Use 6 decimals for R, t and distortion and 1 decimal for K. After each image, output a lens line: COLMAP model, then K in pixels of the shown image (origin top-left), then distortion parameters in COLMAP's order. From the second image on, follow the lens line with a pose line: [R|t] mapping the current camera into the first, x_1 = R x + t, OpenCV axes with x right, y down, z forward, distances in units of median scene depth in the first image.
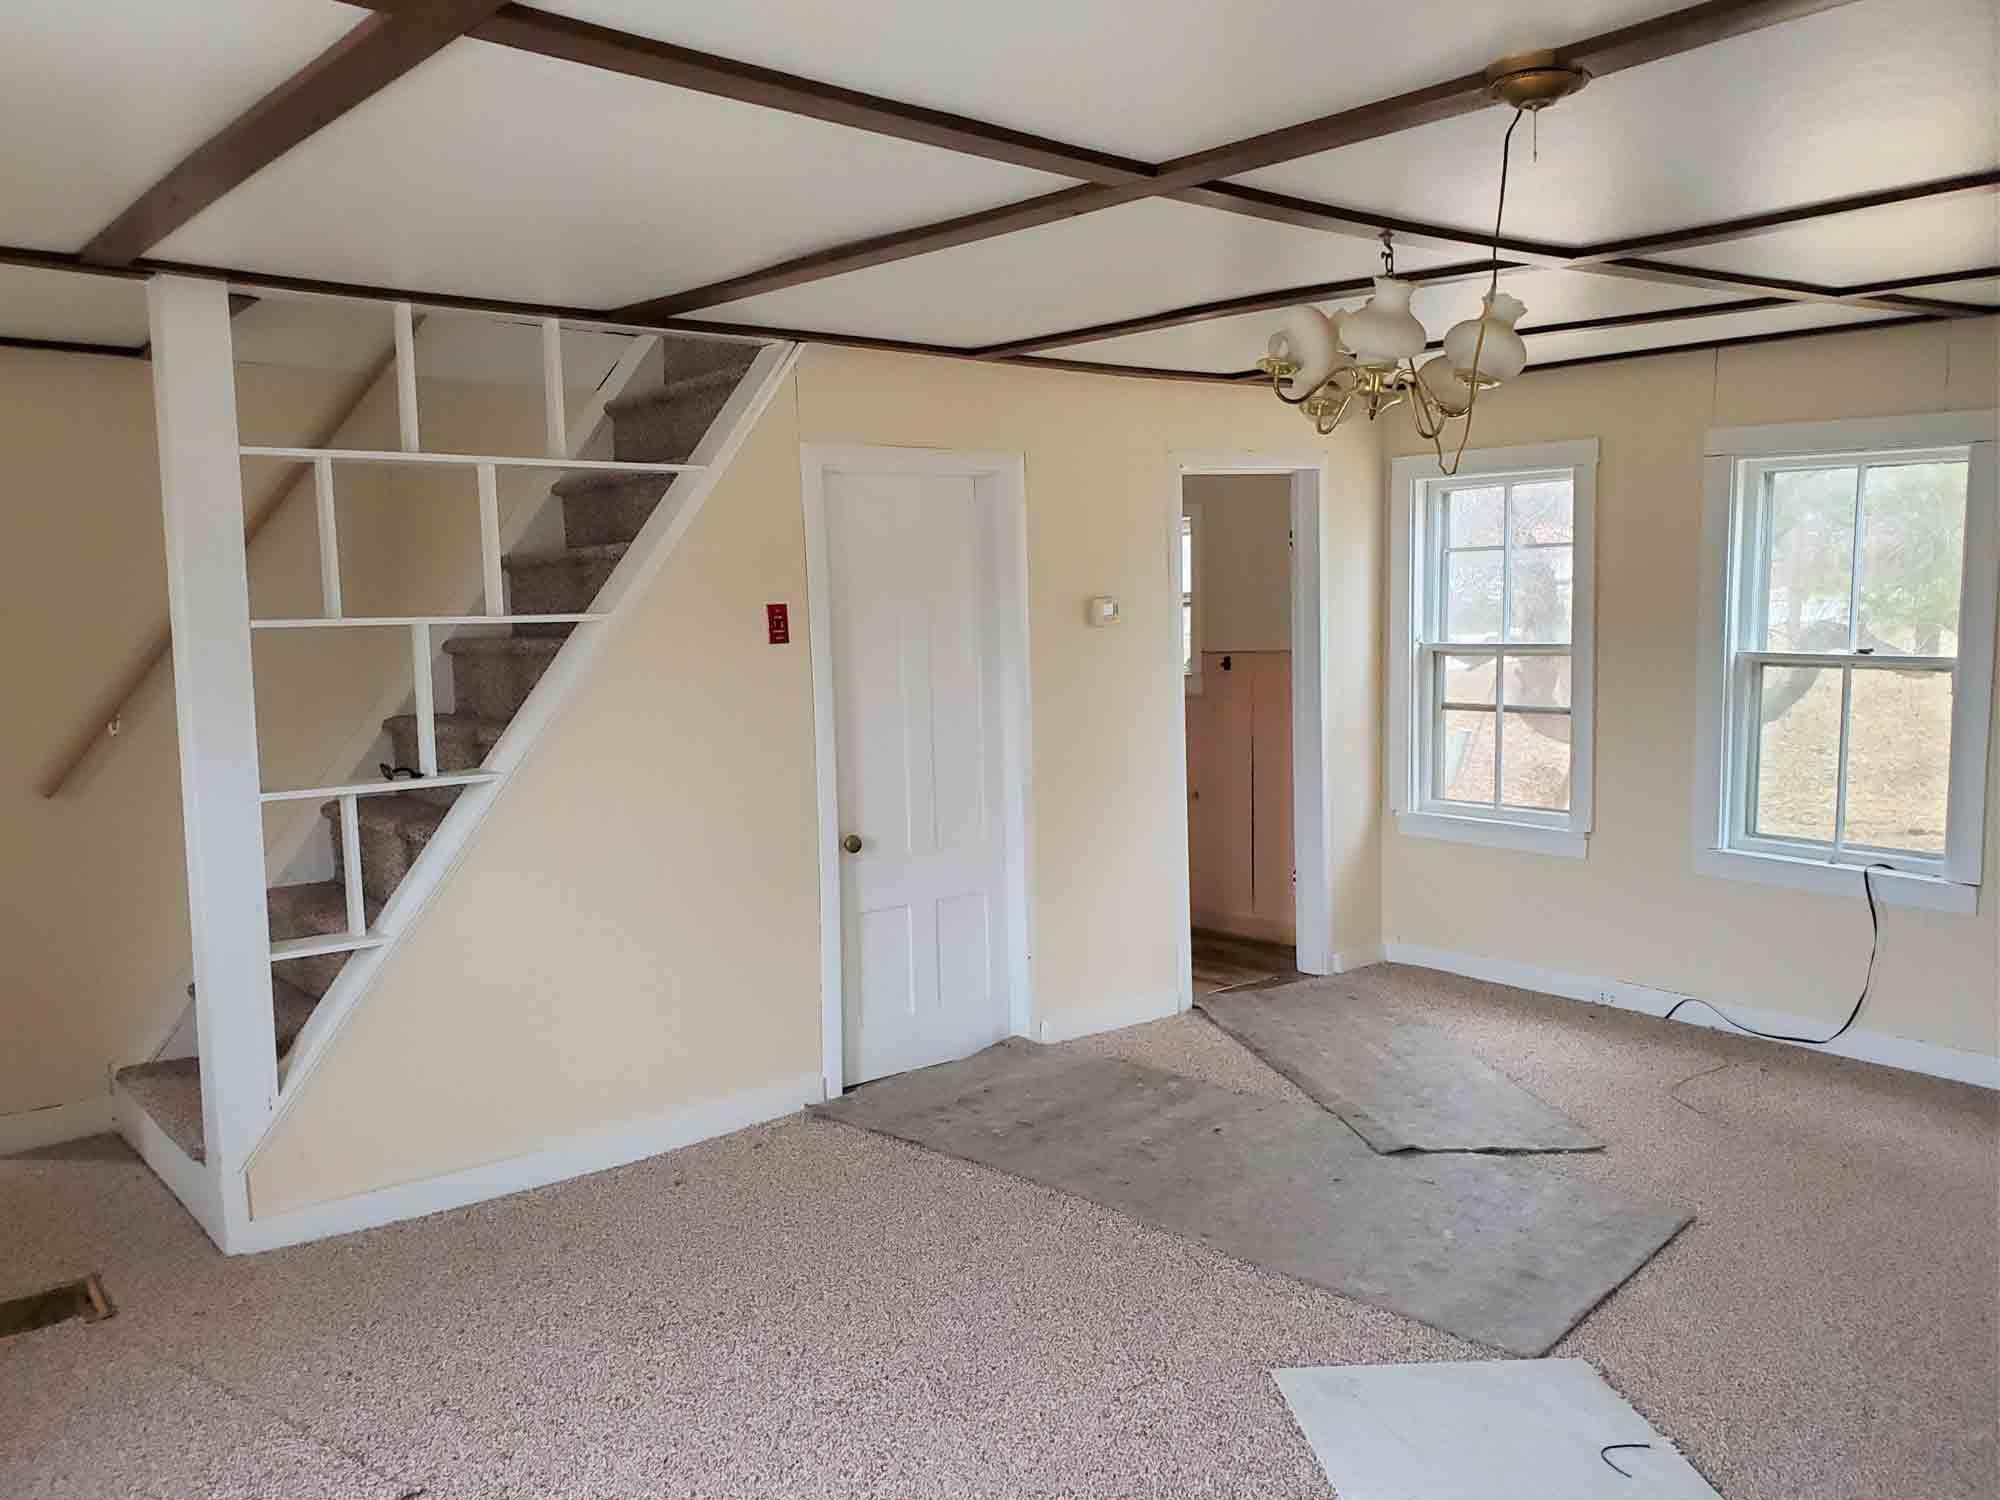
lens RADIAL K [[1554.1, 0, 991.5], [0, 1554.1, 753.0], [0, 0, 1]] dist [0.008161, -0.042302]
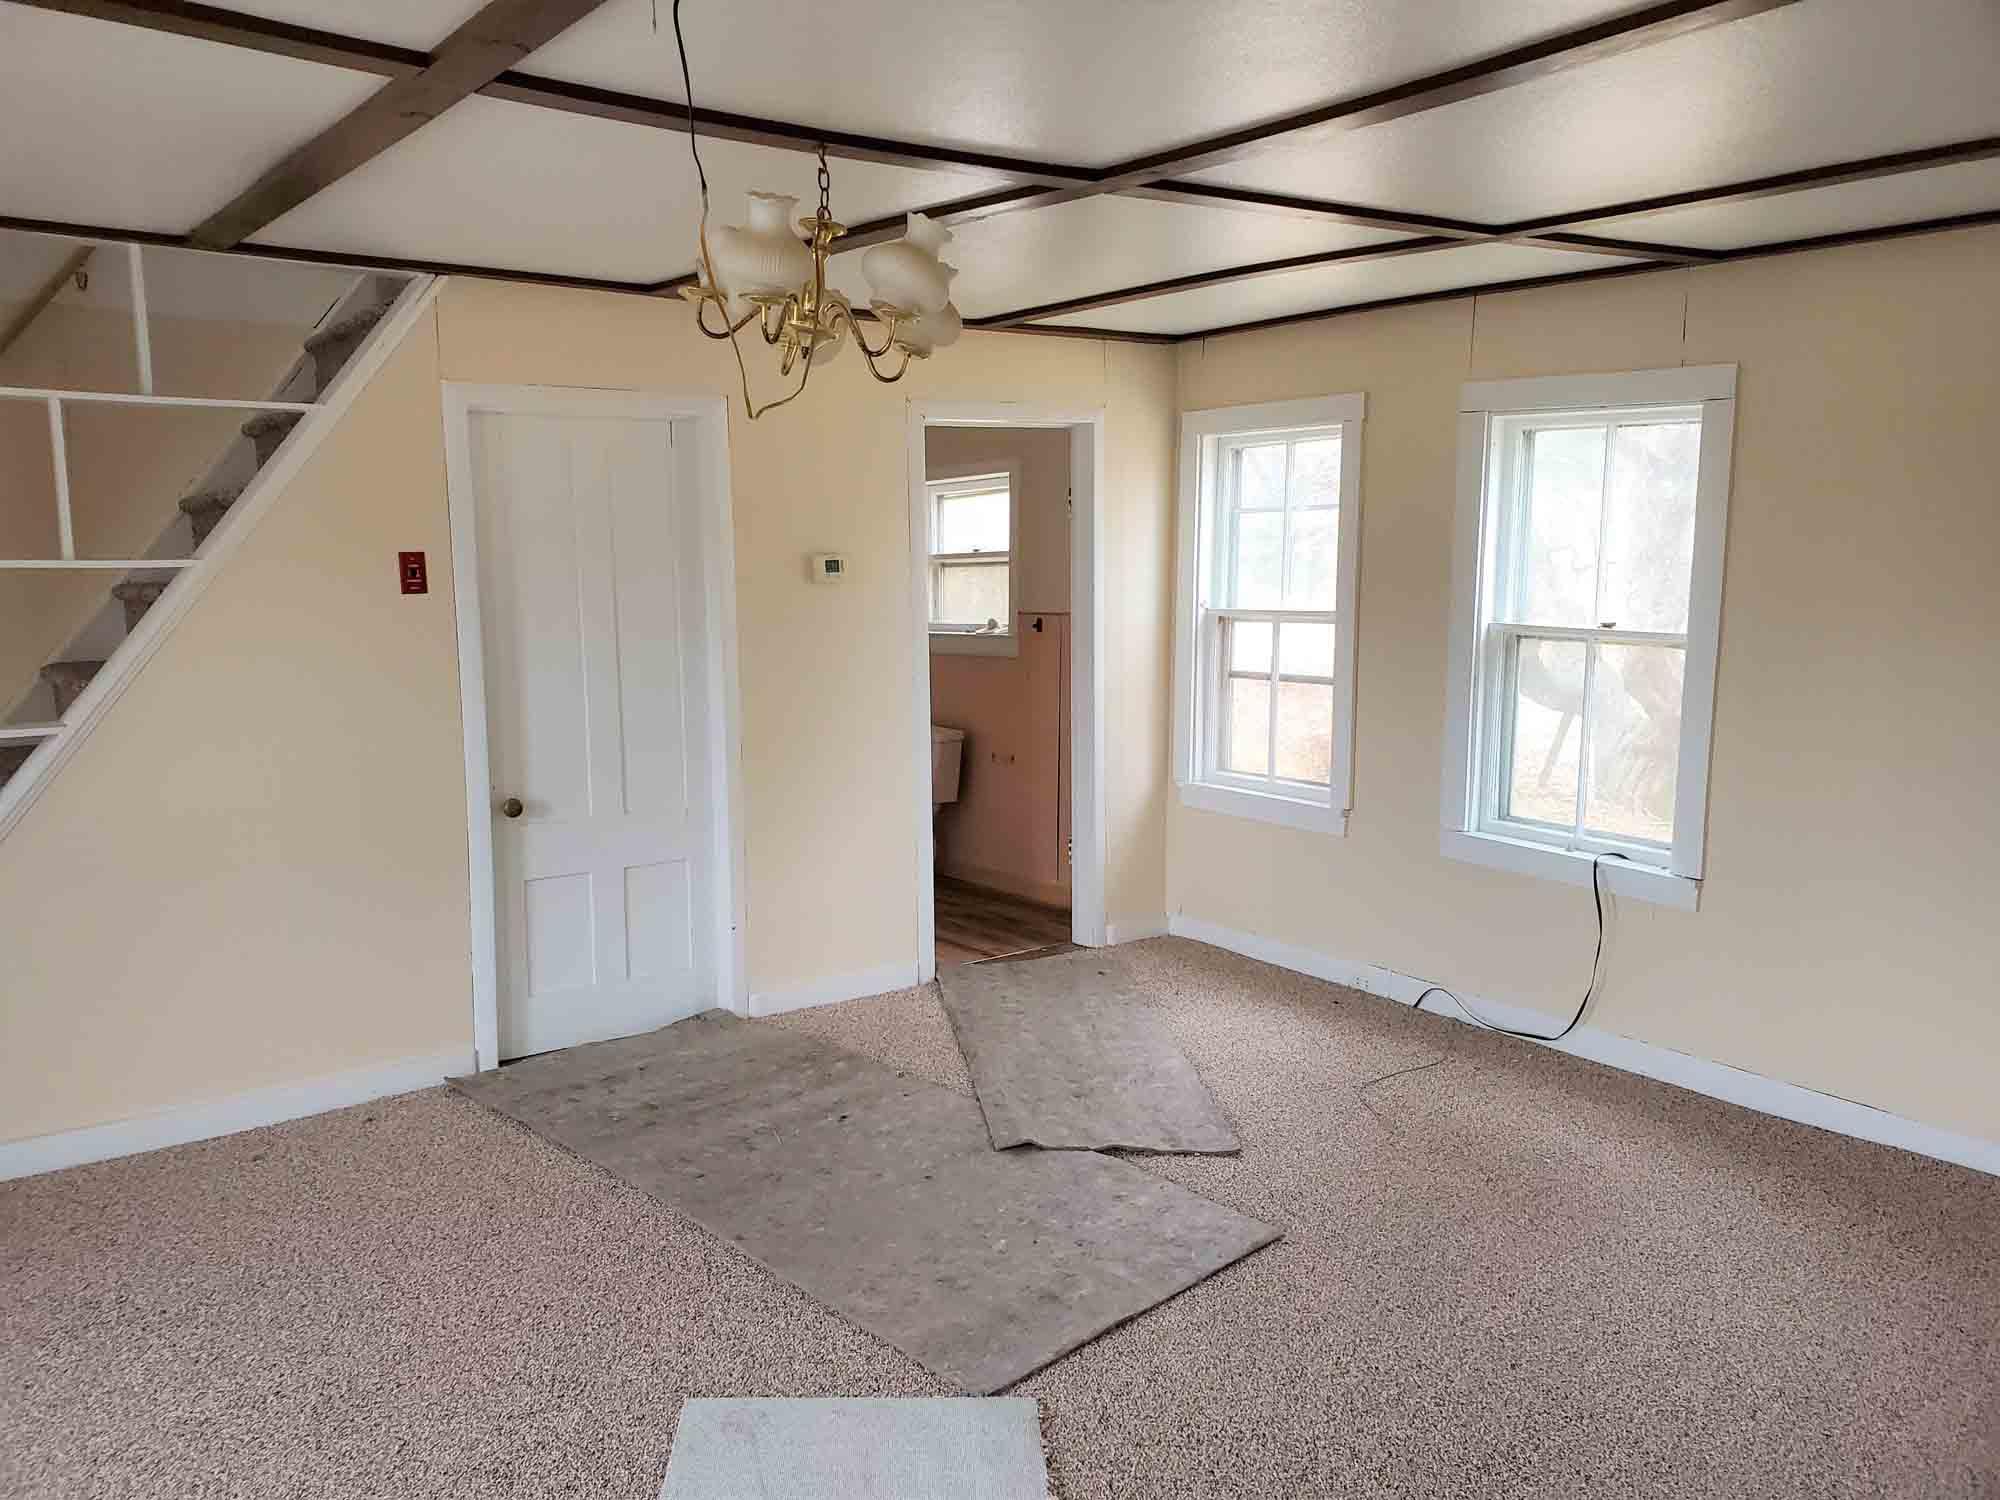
lens RADIAL K [[1554.1, 0, 896.4], [0, 1554.1, 753.4], [0, 0, 1]] dist [0.008161, -0.042302]
pose [[0.999346, 0.022645, -0.028182, 0.168203], [-0.021778, 0.999291, 0.030709, -0.008083], [0.028857, -0.030075, 0.999131, 0.051574]]
